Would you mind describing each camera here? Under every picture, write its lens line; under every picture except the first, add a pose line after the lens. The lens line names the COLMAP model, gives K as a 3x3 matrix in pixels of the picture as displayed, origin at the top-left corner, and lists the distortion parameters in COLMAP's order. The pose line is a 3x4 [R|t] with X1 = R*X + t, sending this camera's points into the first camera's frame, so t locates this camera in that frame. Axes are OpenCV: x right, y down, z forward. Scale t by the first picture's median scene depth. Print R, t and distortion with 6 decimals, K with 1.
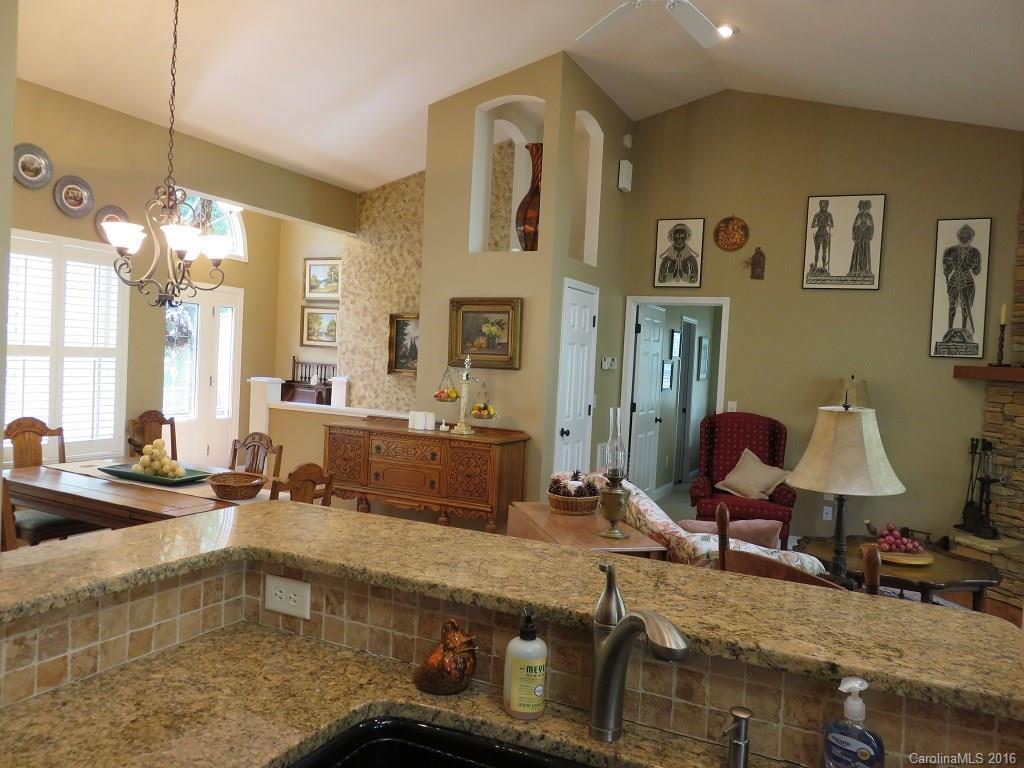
lens RADIAL K [[765.4, 0, 502.4], [0, 765.4, 383.4], [0, 0, 1]] dist [-0.013870, 0.009328]
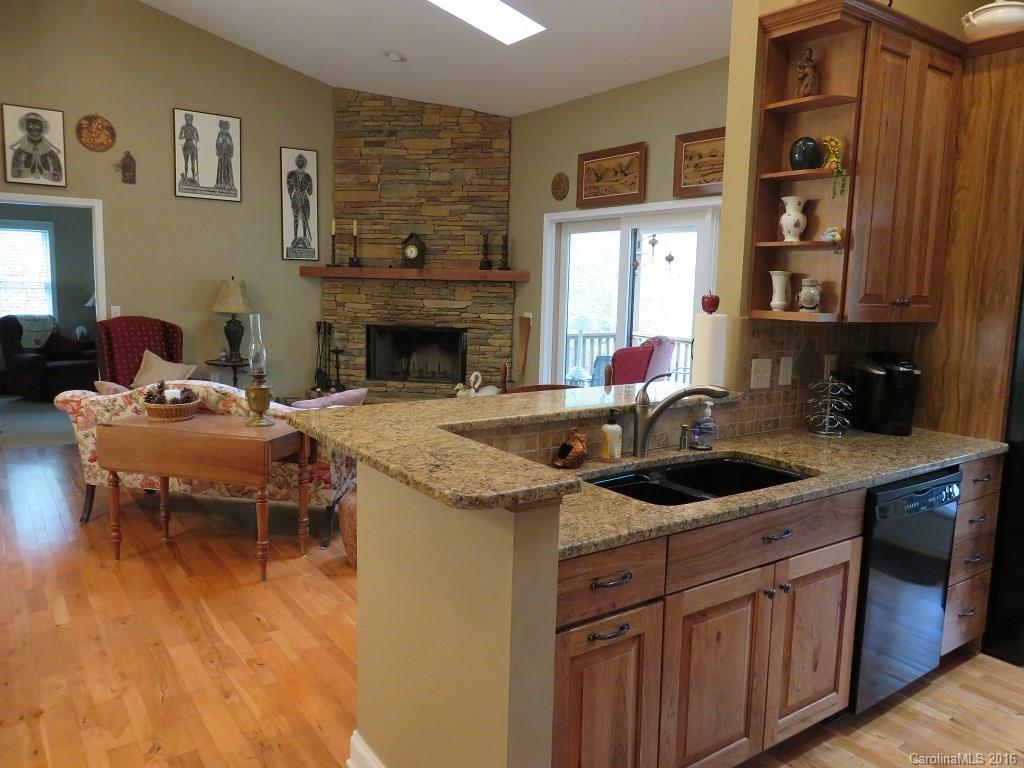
lens RADIAL K [[765.4, 0, 514.0], [0, 765.4, 383.6], [0, 0, 1]] dist [-0.013870, 0.009328]
pose [[0.471820, -0.152015, 0.868491, -0.367202], [0.032288, 0.987343, 0.155277, -0.015744], [-0.881104, -0.045221, 0.470757, 0.066578]]
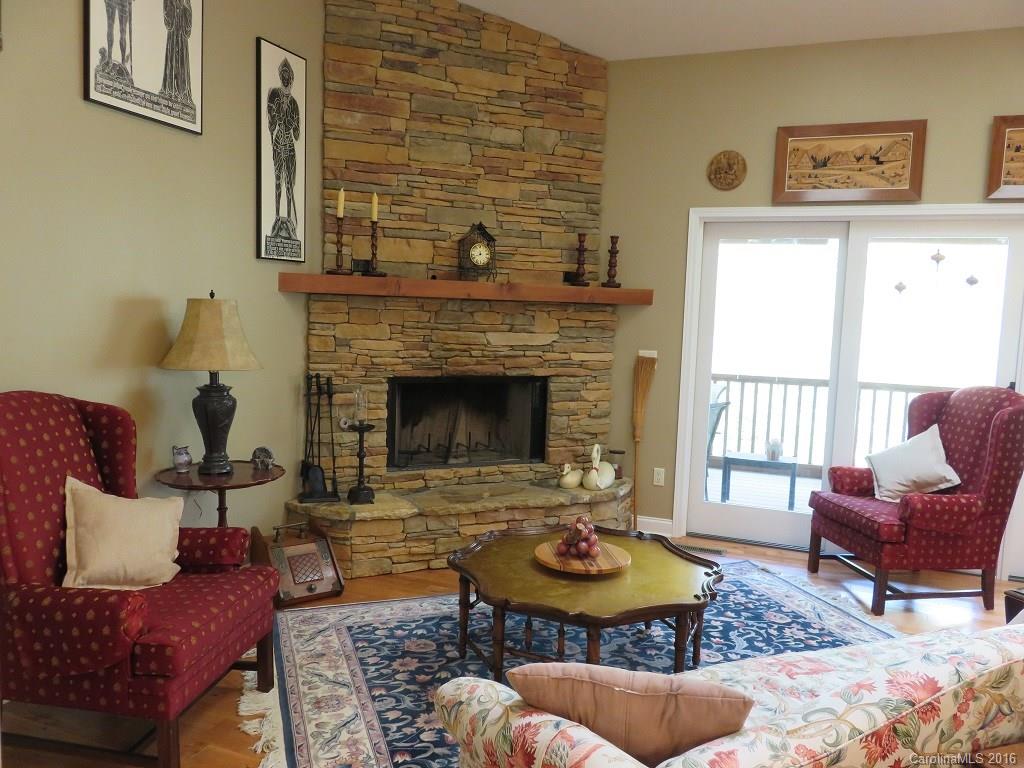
lens RADIAL K [[765.4, 0, 514.7], [0, 765.4, 385.4], [0, 0, 1]] dist [-0.013870, 0.009328]
pose [[-0.097313, -0.154328, 0.983216, -0.103795], [-0.000706, 0.987915, 0.154996, -0.028535], [-0.995254, 0.014389, -0.096246, 0.824113]]
